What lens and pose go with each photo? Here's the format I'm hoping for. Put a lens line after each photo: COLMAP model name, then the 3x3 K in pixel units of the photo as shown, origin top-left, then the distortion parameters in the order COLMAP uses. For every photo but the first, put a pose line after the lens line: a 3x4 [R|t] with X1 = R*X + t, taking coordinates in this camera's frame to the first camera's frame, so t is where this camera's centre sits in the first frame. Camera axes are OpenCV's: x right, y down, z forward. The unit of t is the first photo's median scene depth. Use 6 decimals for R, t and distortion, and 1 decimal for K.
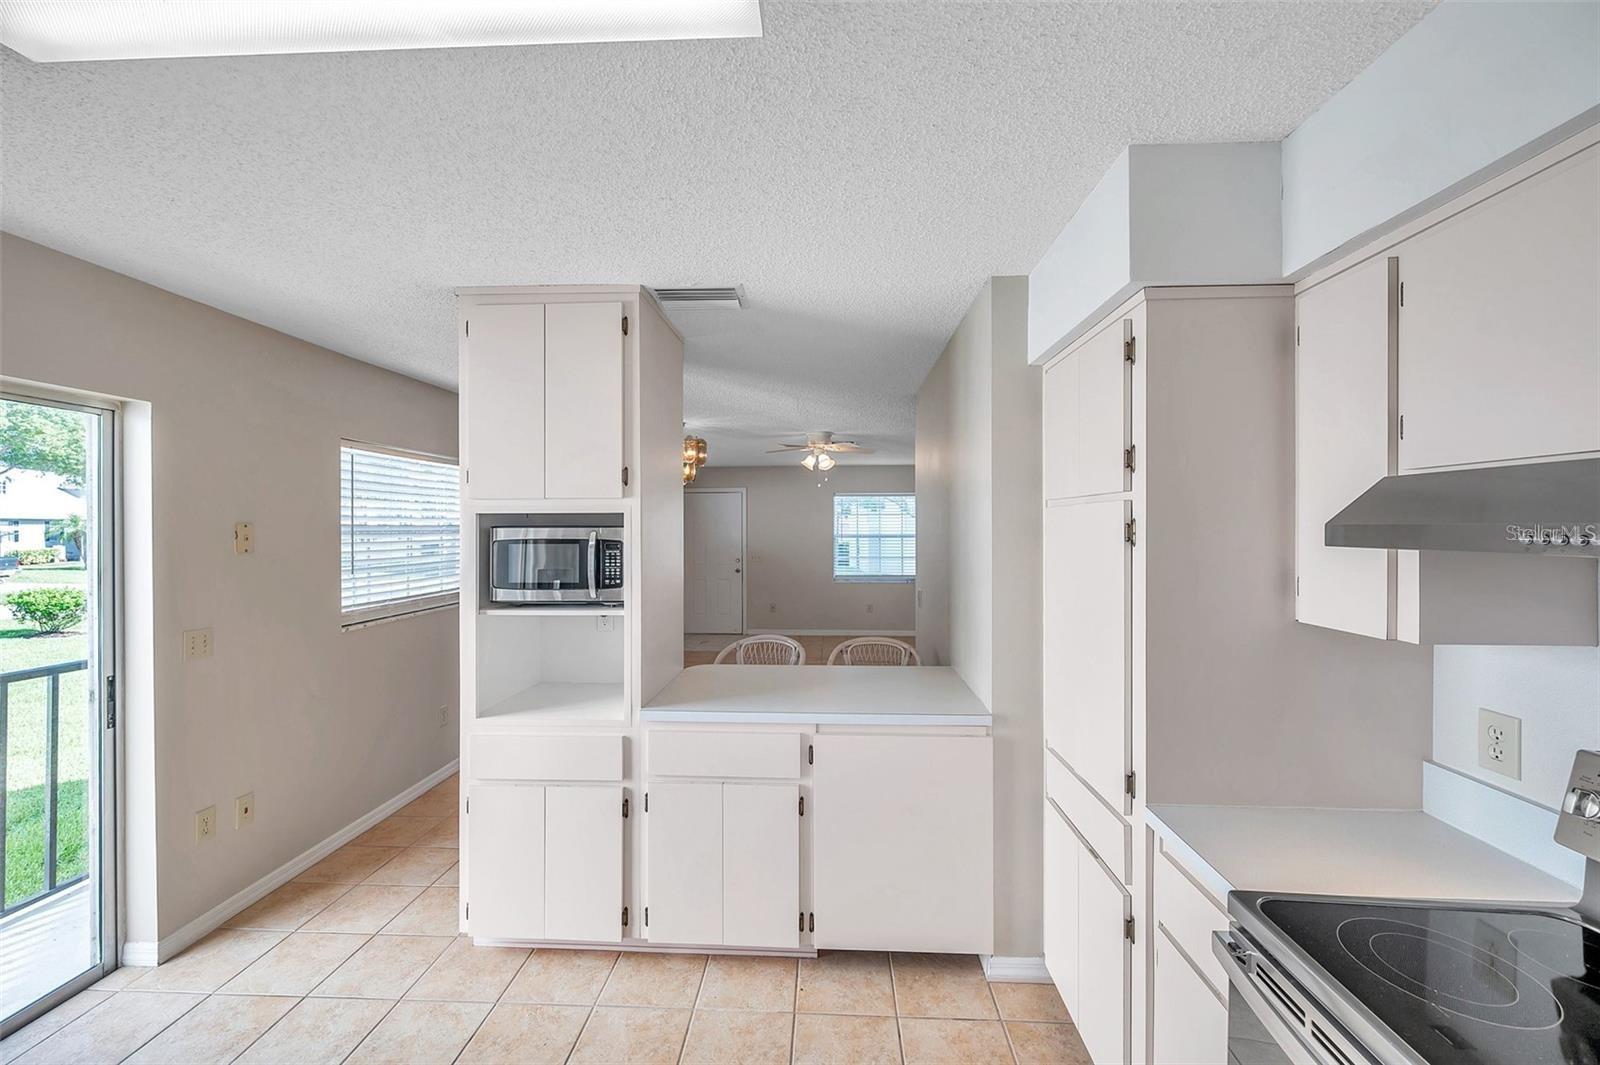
lens RADIAL K [[631.1, 0, 798.9], [0, 631.1, 530.0], [0, 0, 1]] dist [-0.001700, -0.000290]
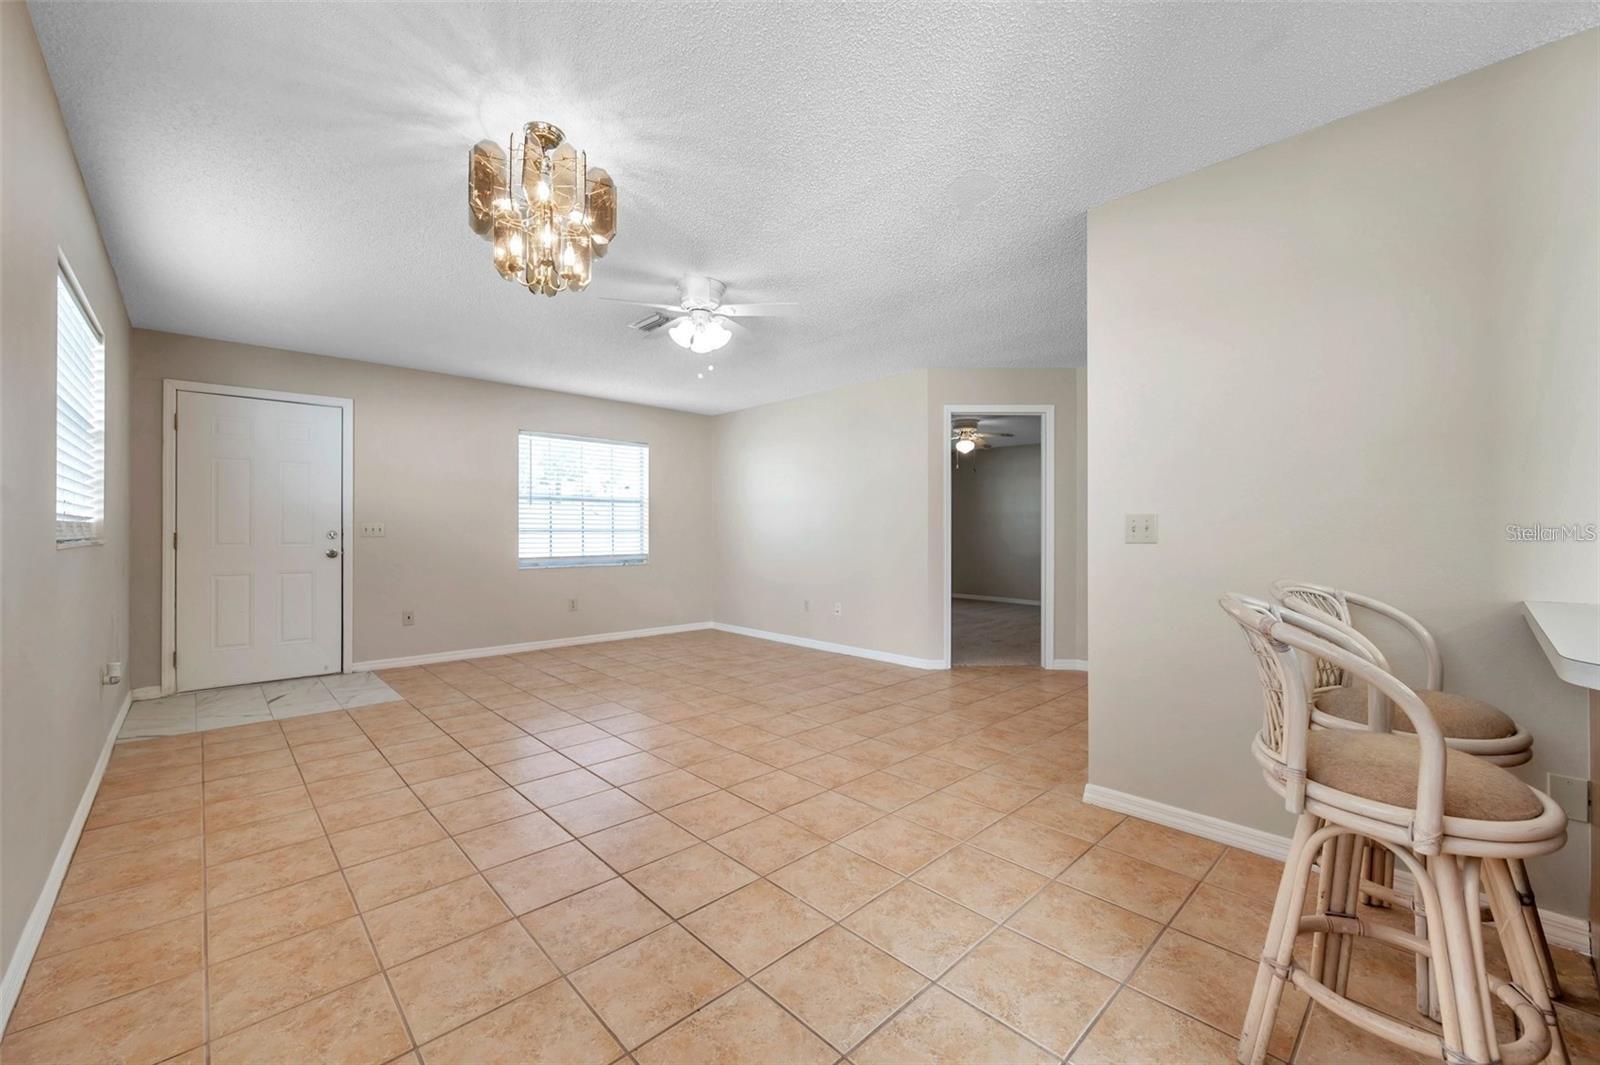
lens RADIAL K [[636.4, 0, 797.4], [0, 636.4, 529.7], [0, 0, 1]] dist [-0.000997, 0.000143]
pose [[0.691048, 0.006285, 0.722781, -0.855043], [0.000944, 0.999953, -0.009597, 0.197134], [-0.722808, 0.007315, 0.691010, 1.406177]]
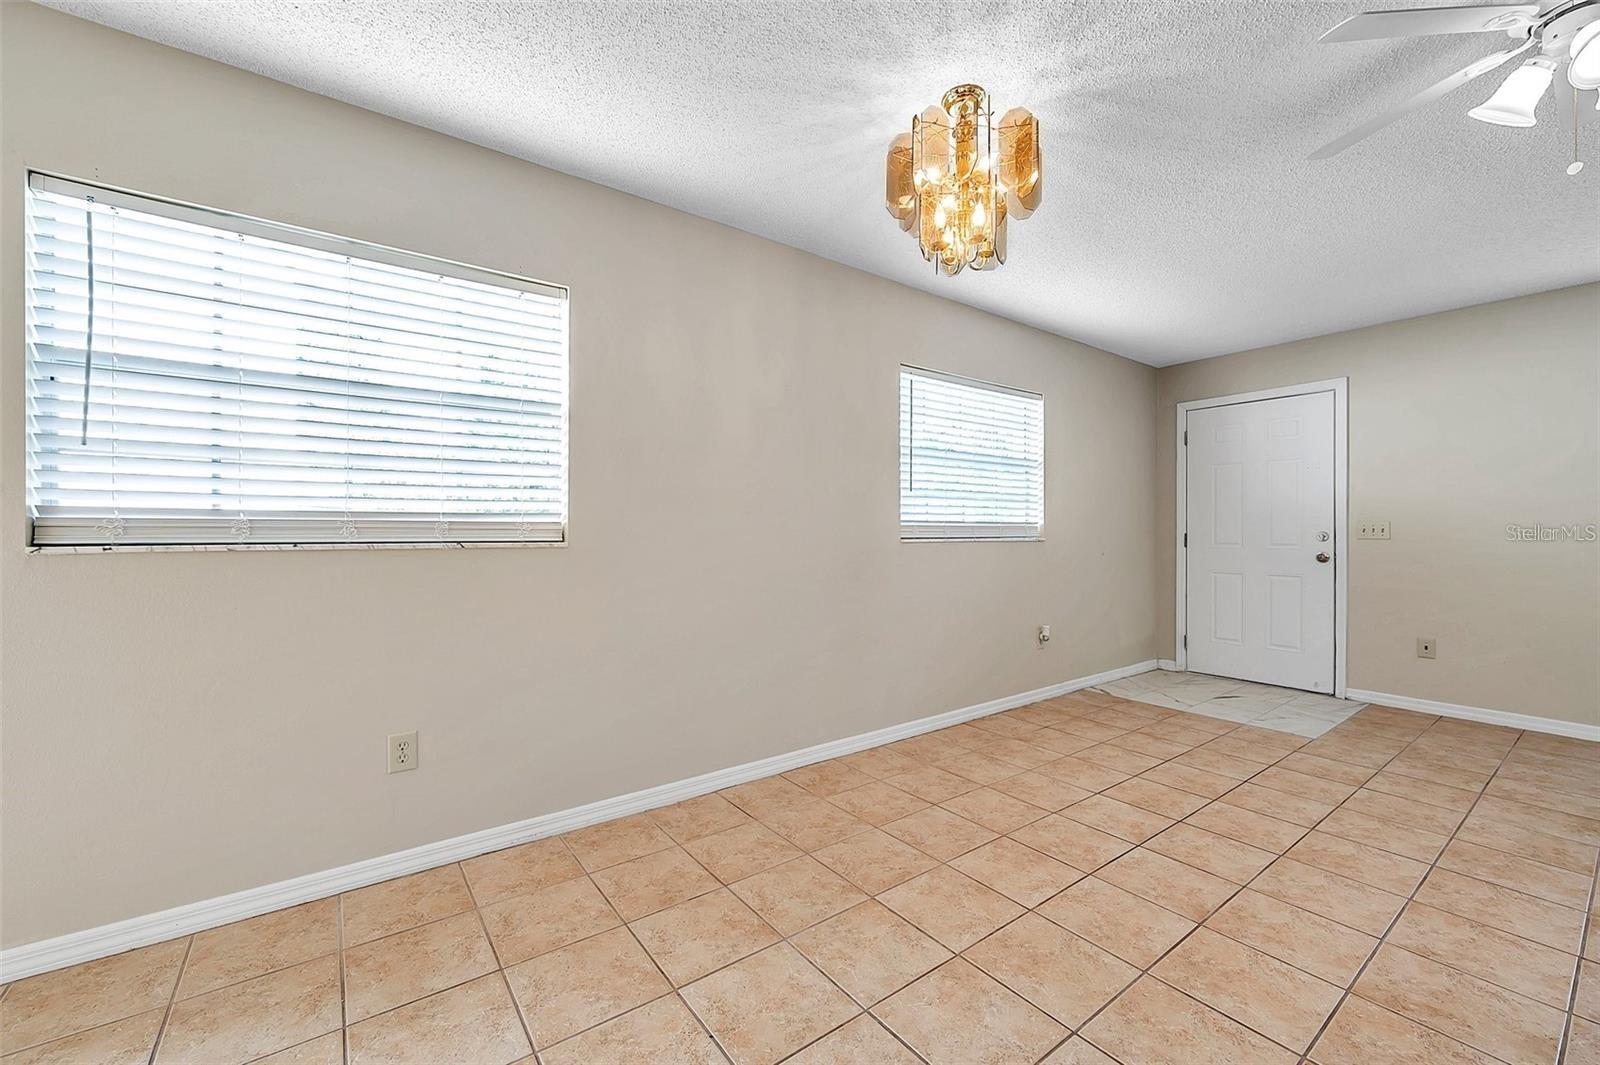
lens RADIAL K [[639.4, 0, 798.3], [0, 639.4, 530.2], [0, 0, 1]] dist [-0.001521, -0.000312]
pose [[0.635877, 0.004463, -0.771777, 0.086137], [-0.008515, 0.999963, -0.001233, 0.190054], [0.771743, 0.007356, 0.635892, 1.600897]]
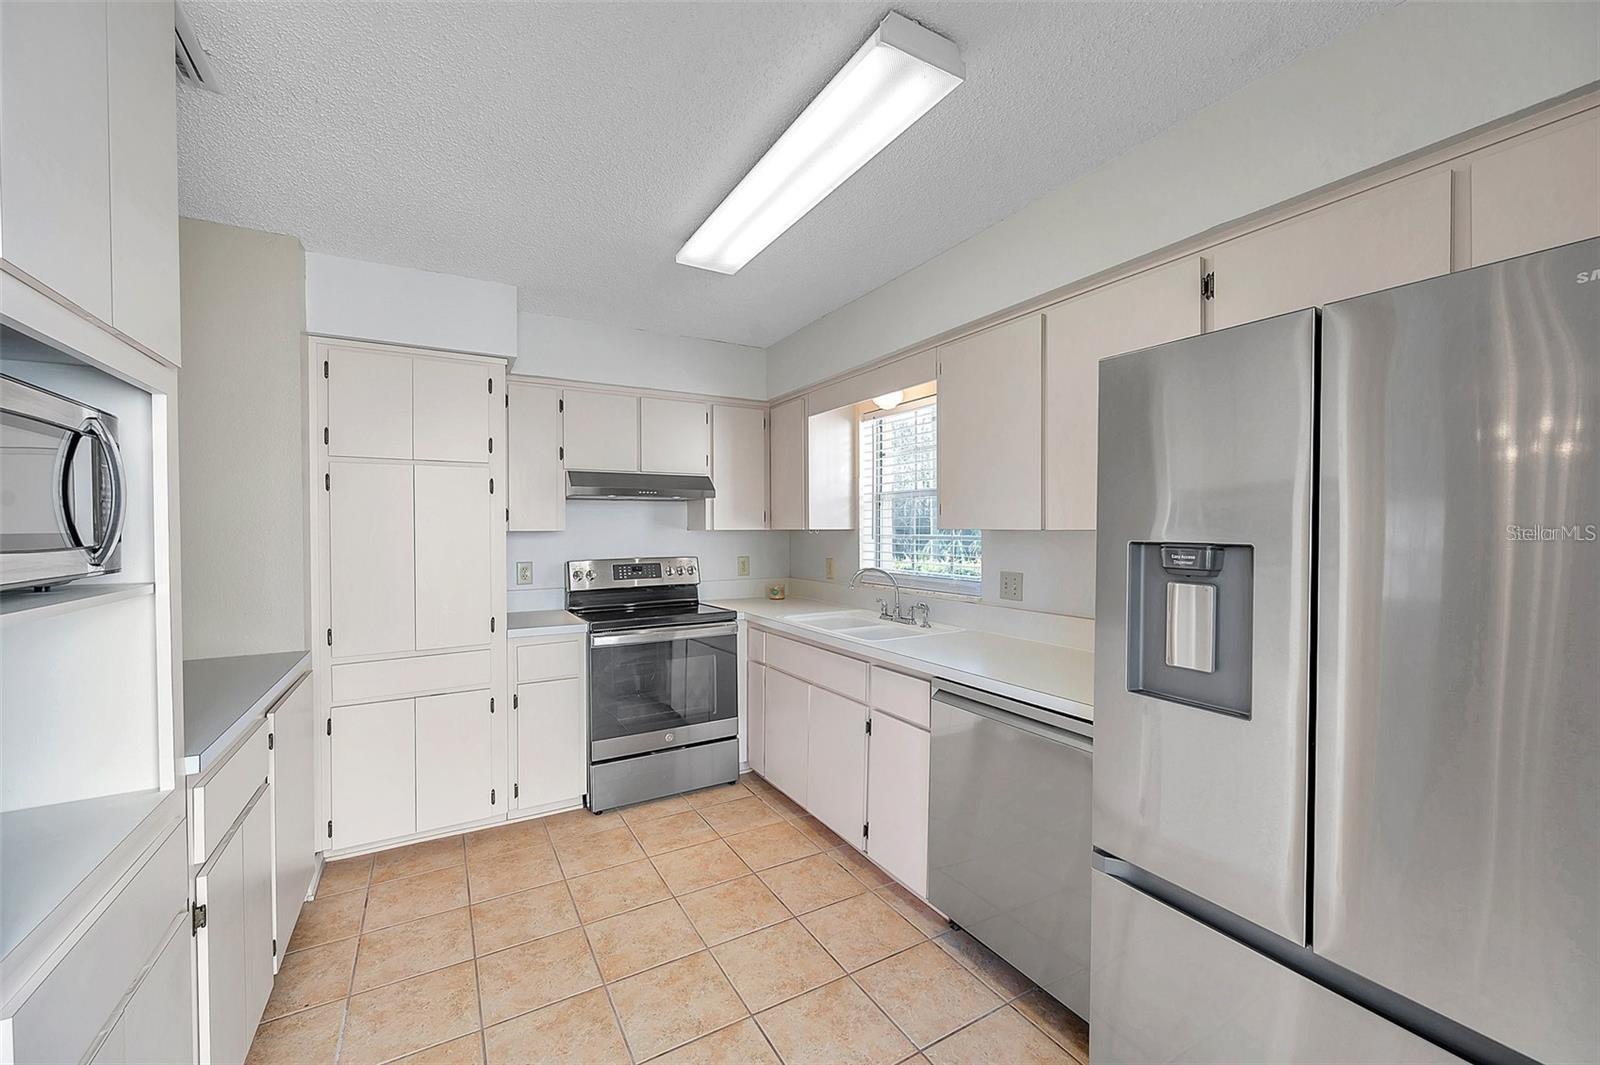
lens RADIAL K [[631.1, 0, 798.9], [0, 631.1, 530.0], [0, 0, 1]] dist [-0.001700, -0.000290]
pose [[-0.543951, -0.000417, 0.839117, -0.999531], [0.009790, 0.999929, 0.006843, 0.085206], [-0.839060, 0.011937, -0.543908, 0.842516]]
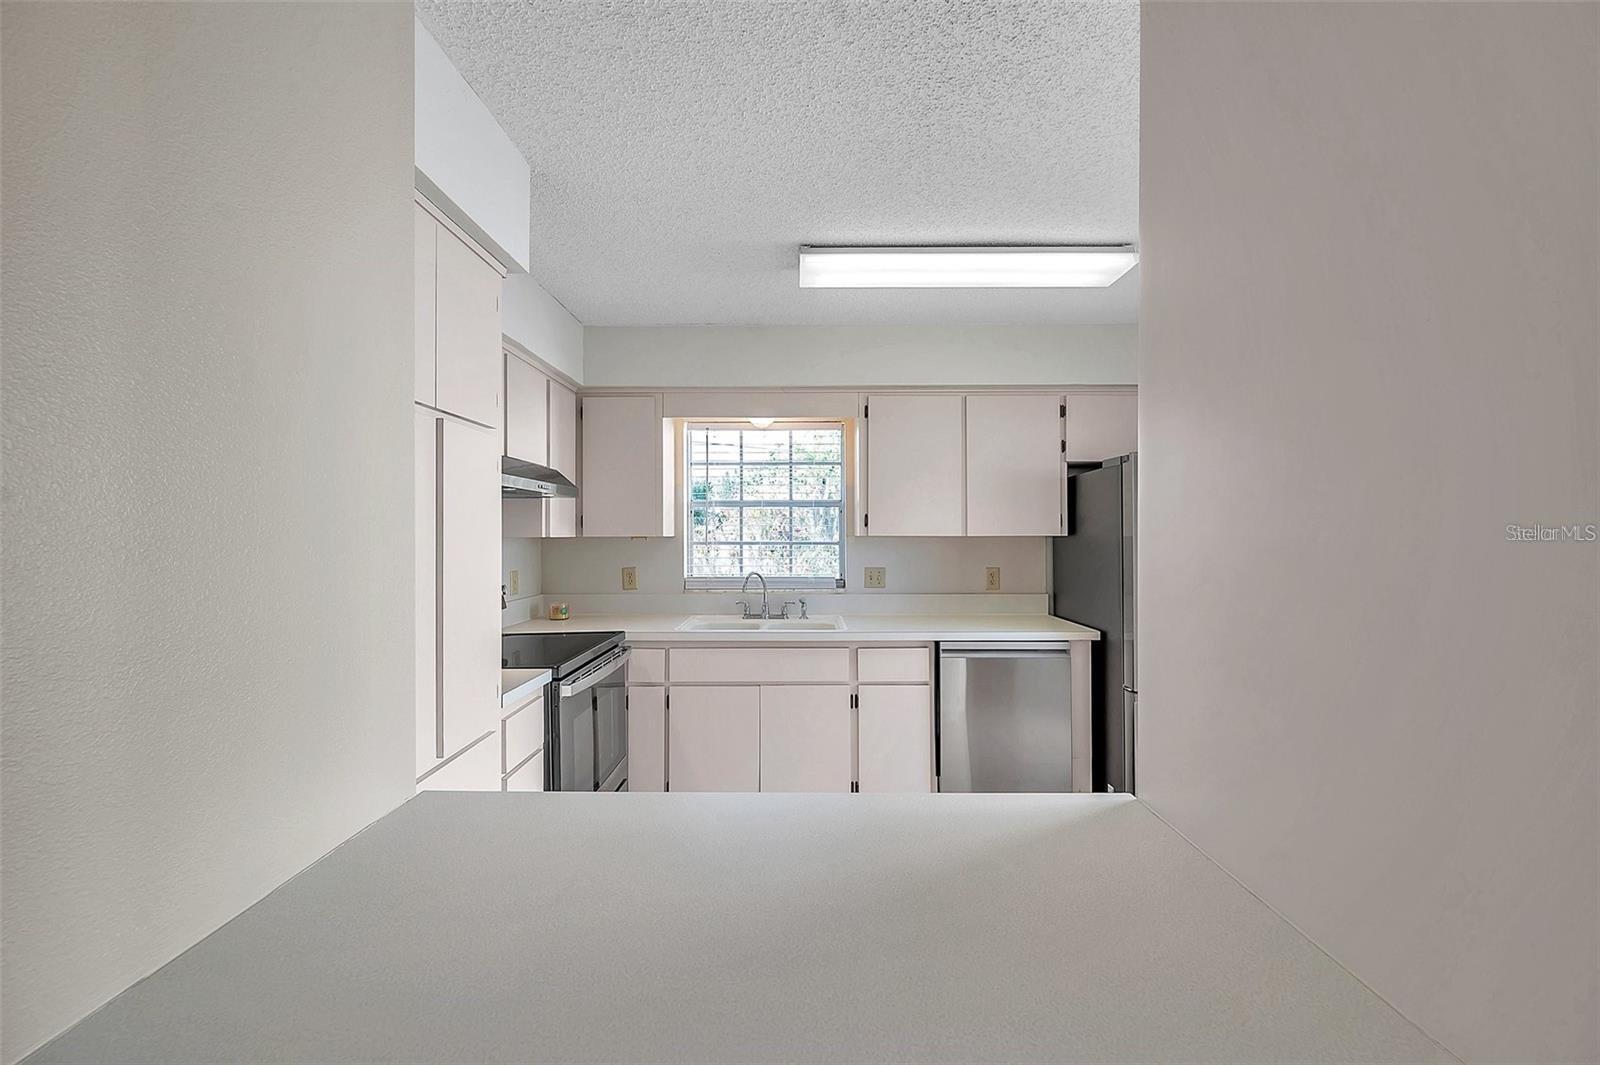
lens RADIAL K [[631.1, 0, 798.9], [0, 631.1, 530.0], [0, 0, 1]] dist [-0.001700, -0.000290]
pose [[-0.998915, 0.004157, -0.046375, 0.025311], [0.004089, 0.999990, 0.001555, 0.077358], [0.046381, 0.001364, -0.998923, 1.452932]]
